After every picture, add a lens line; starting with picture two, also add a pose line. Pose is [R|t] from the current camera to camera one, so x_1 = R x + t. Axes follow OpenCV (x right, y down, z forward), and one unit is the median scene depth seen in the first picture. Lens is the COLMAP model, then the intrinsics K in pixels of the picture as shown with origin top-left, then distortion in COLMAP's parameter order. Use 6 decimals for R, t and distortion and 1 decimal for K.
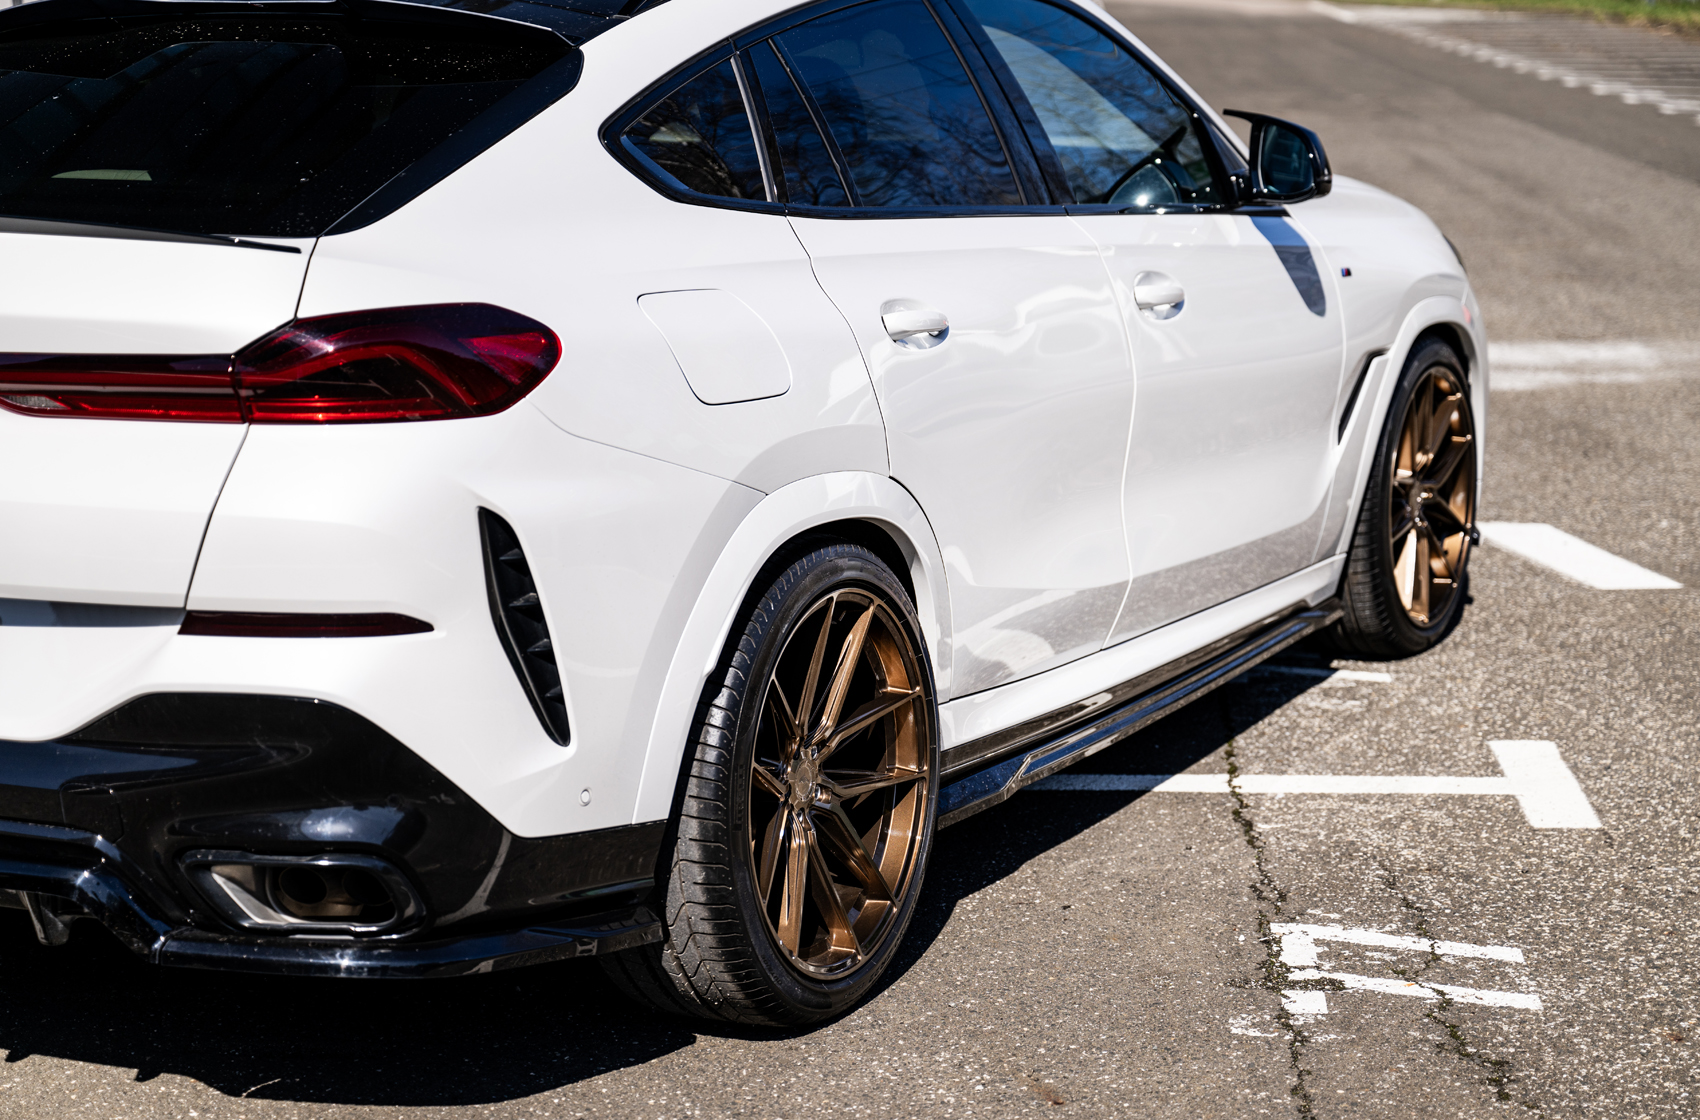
lens RADIAL K [[3408.8, 0, 850.0], [0, 3408.8, 560.0], [0, 0, 1]] dist [-0.012192, 0.077959]
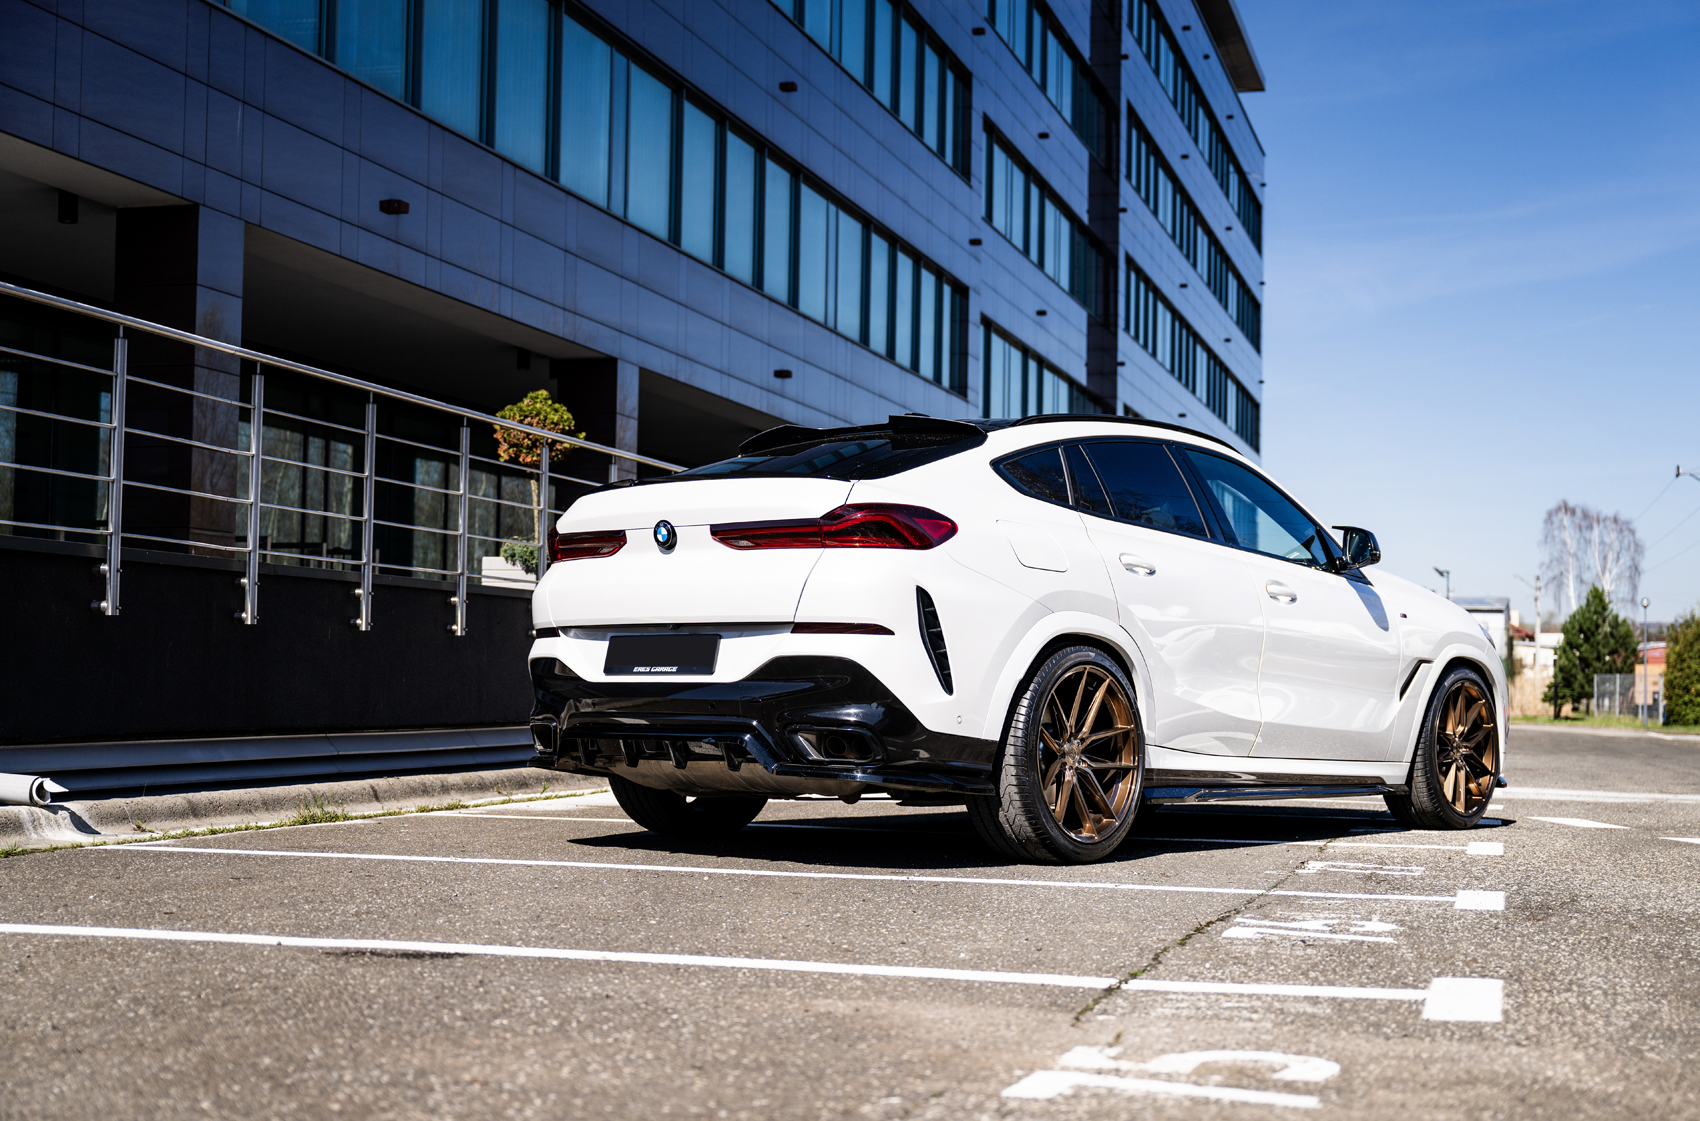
lens RADIAL K [[2087.0, 0, 850.0], [0, 2087.0, 560.5], [0, 0, 1]] dist [0.006503, 0.001351]
pose [[0.971871, 0.009968, -0.235301, 0.165142], [-0.066601, 0.969954, -0.233994, 0.272674], [0.225899, 0.243083, 0.943335, -0.343173]]
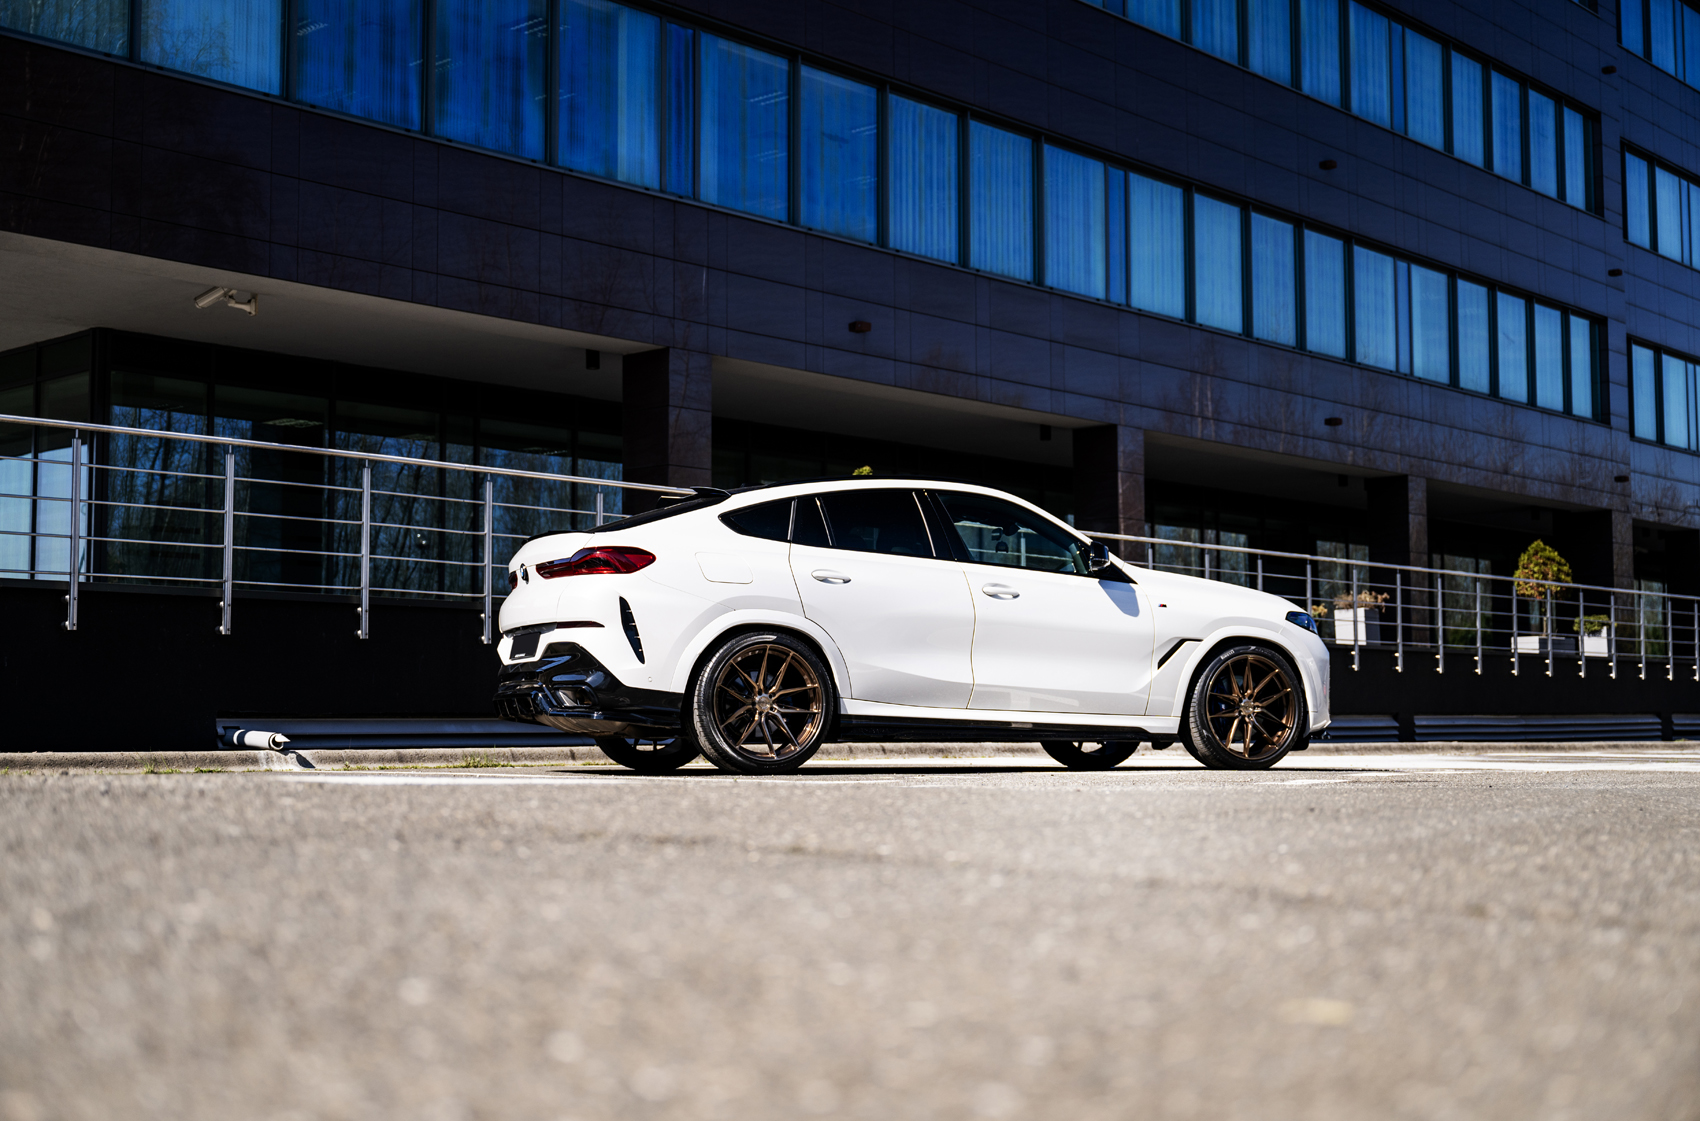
lens RADIAL K [[1955.6, 0, 850.0], [0, 1955.6, 560.5], [0, 0, 1]] dist [0.023920, 0.006521]
pose [[0.783015, -0.042880, -0.620523, 1.267839], [-0.118293, 0.969147, -0.216241, 0.338989], [0.610650, 0.242724, 0.753785, -0.437967]]
